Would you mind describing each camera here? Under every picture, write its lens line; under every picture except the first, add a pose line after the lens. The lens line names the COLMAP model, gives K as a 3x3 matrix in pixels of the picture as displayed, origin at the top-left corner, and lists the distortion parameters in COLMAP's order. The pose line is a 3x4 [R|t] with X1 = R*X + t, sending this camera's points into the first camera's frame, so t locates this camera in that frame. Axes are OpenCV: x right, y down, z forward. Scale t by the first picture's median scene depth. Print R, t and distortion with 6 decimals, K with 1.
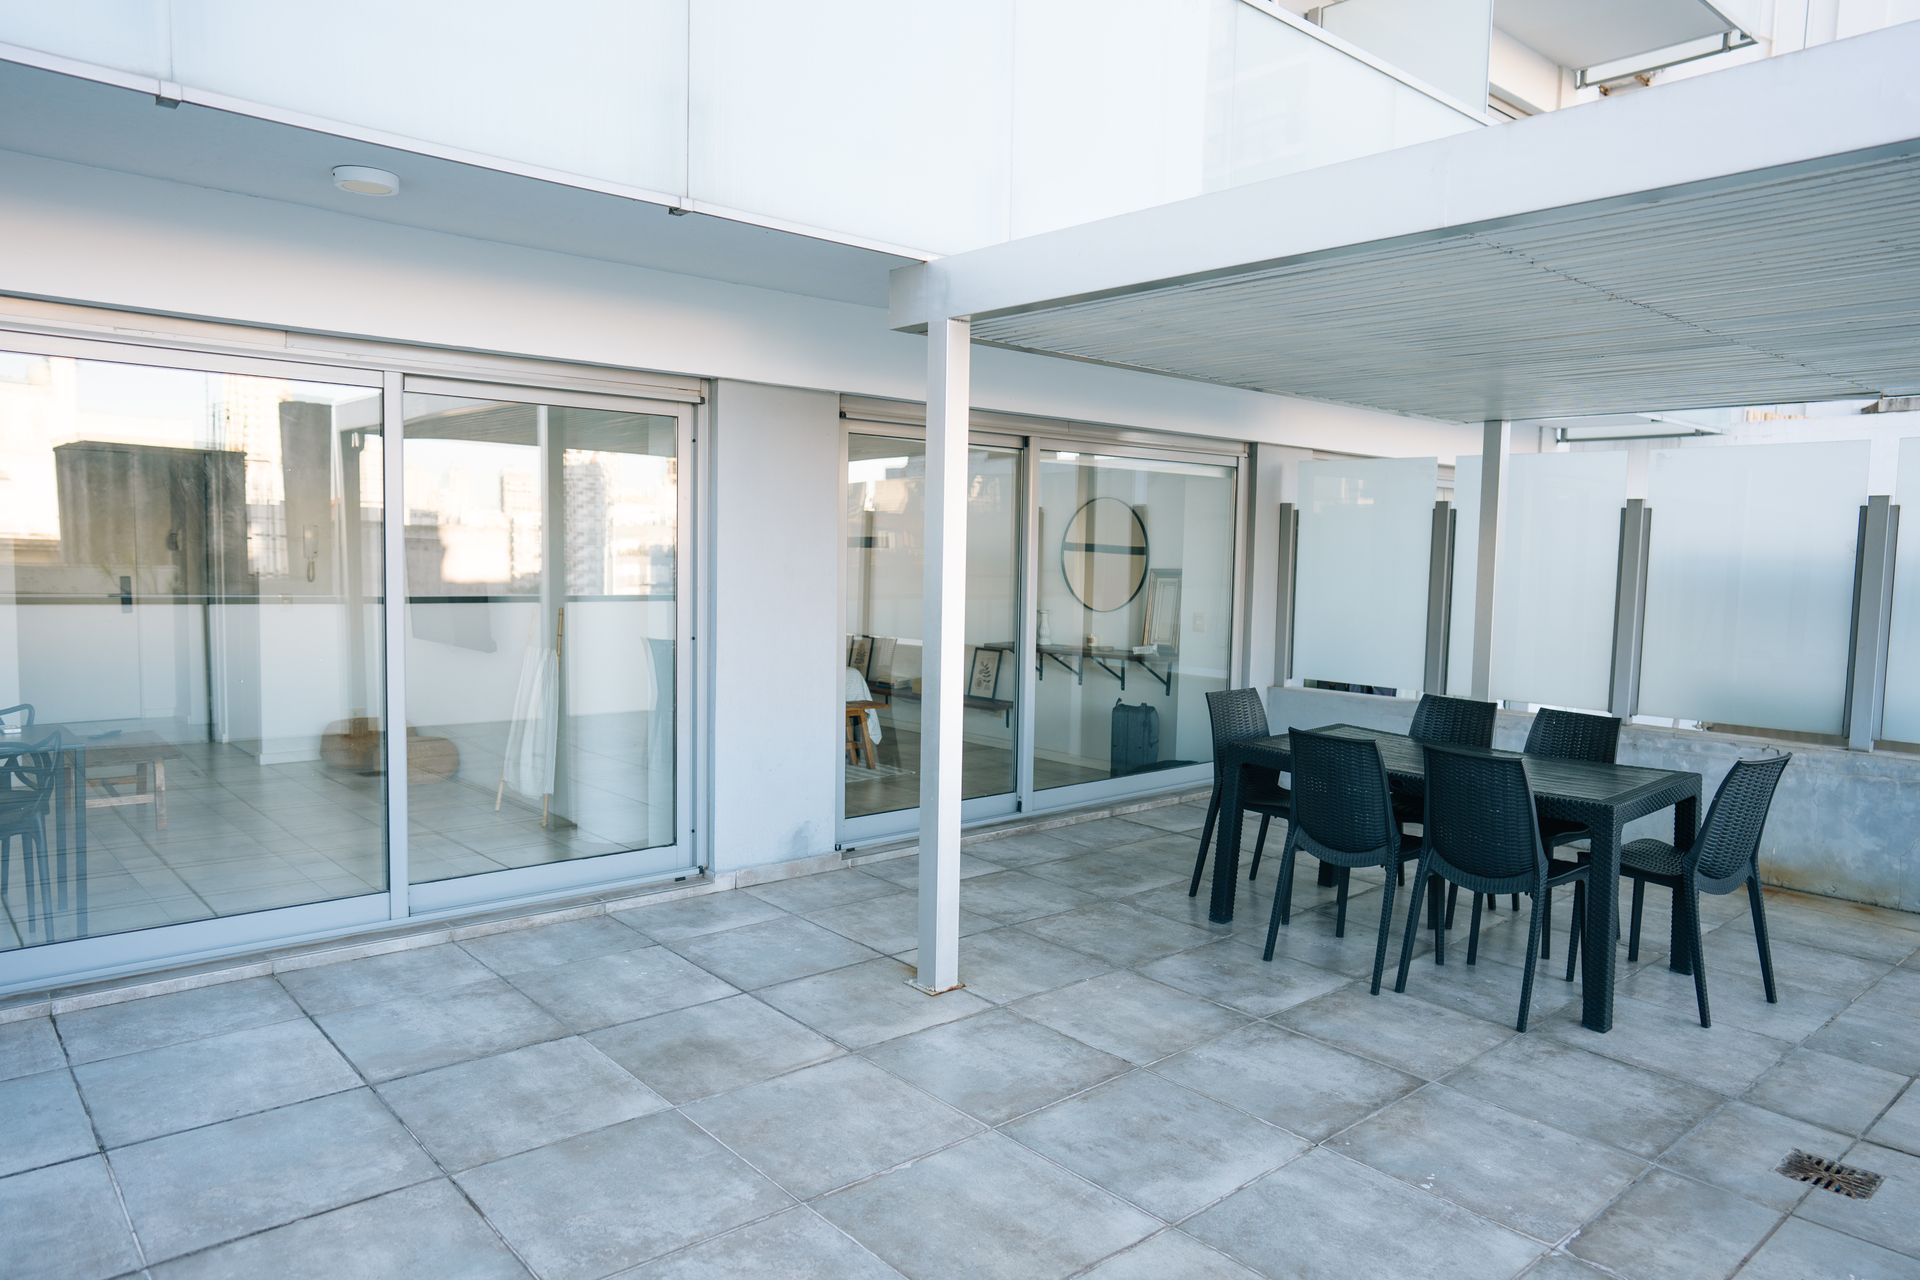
lens RADIAL K [[1264.7, 0, 963.2], [0, 1264.7, 623.1], [0, 0, 1]] dist [-0.042060, 0.047779]
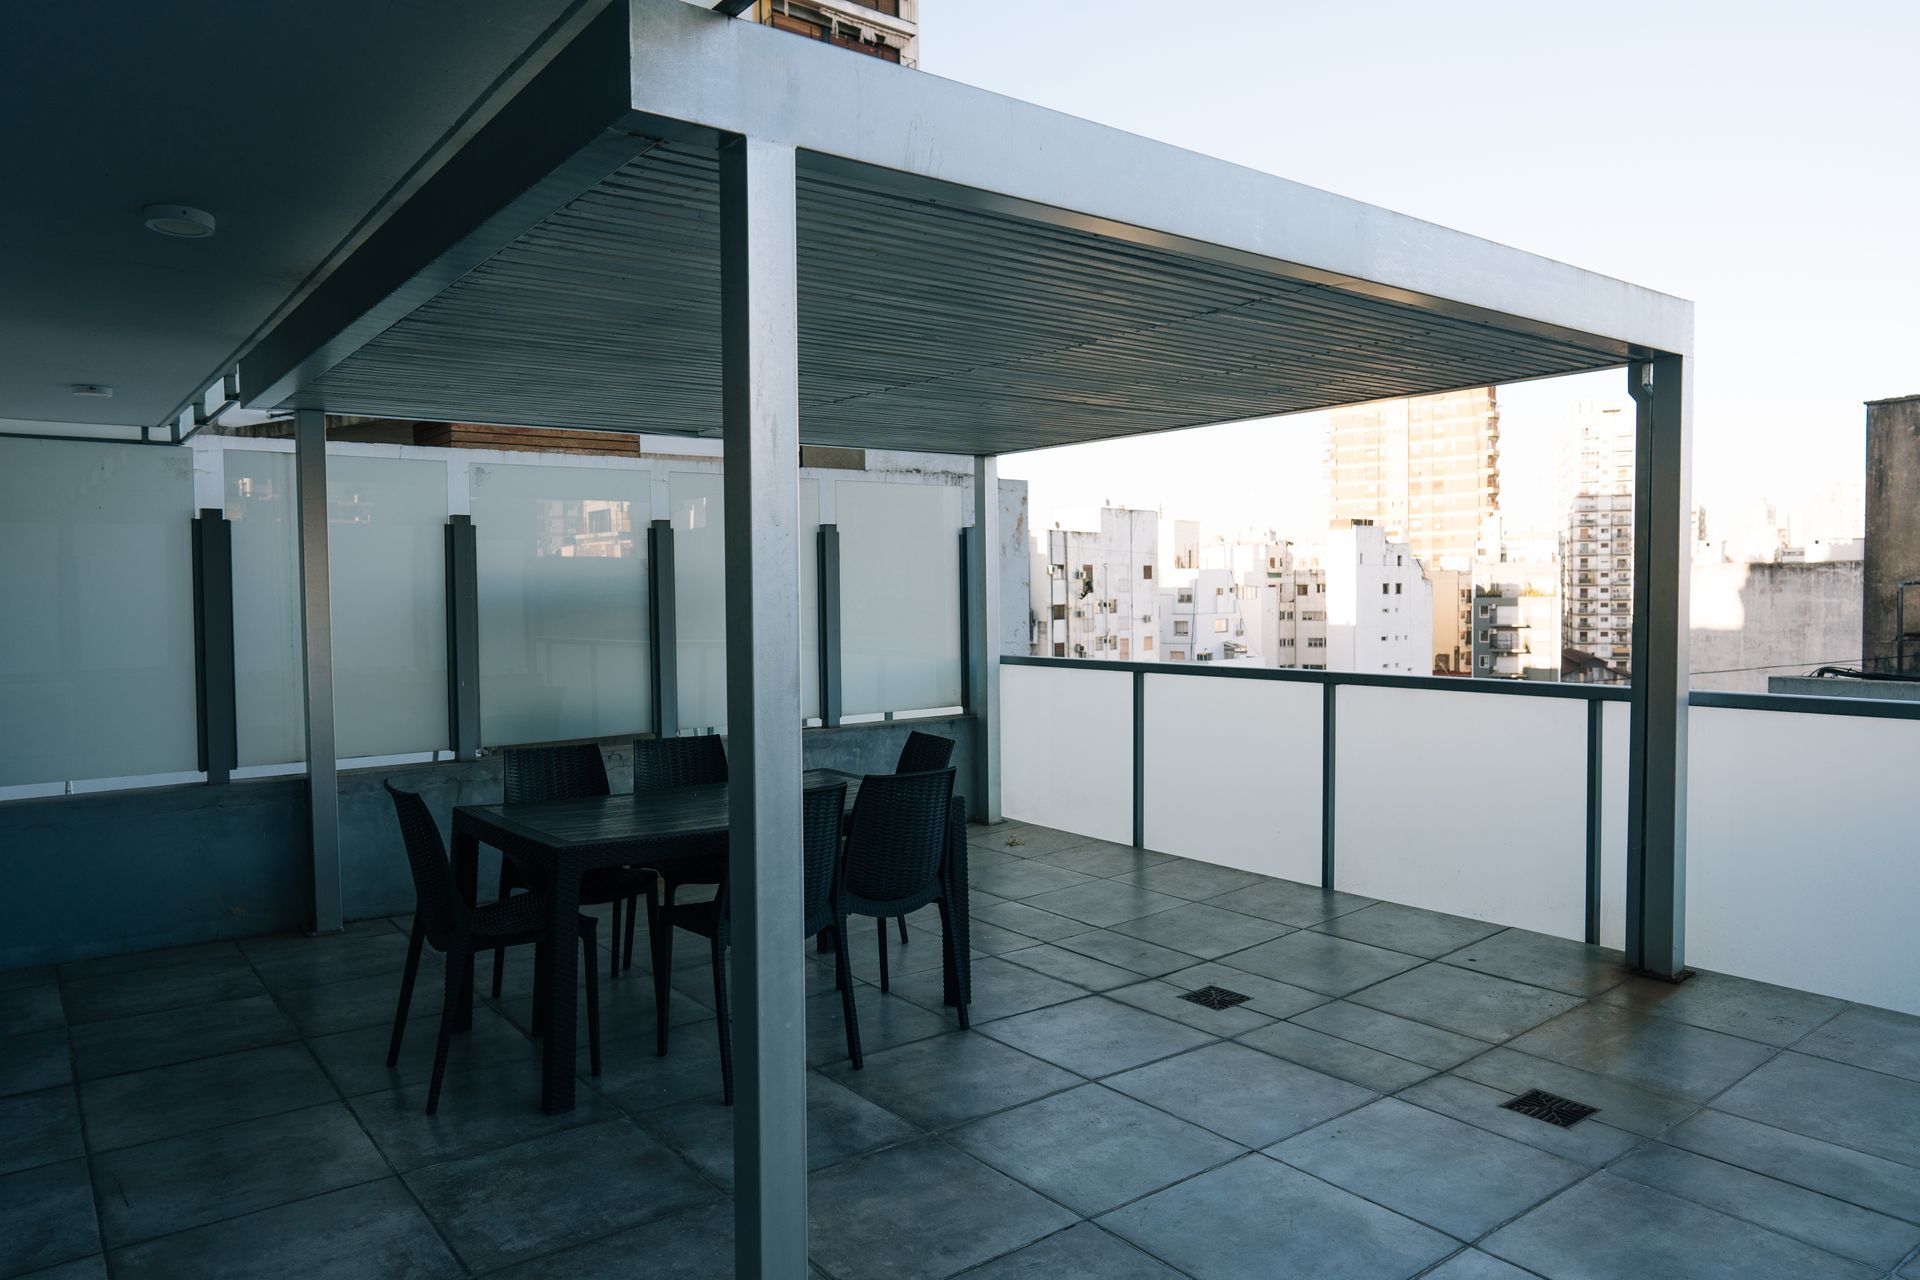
lens RADIAL K [[1264.7, 0, 963.2], [0, 1264.7, 623.1], [0, 0, 1]] dist [-0.042060, 0.047779]
pose [[0.065036, -0.043853, 0.996919, -0.452175], [0.076608, 0.996305, 0.038828, -0.033853], [-0.994938, 0.073847, 0.068155, 0.736244]]
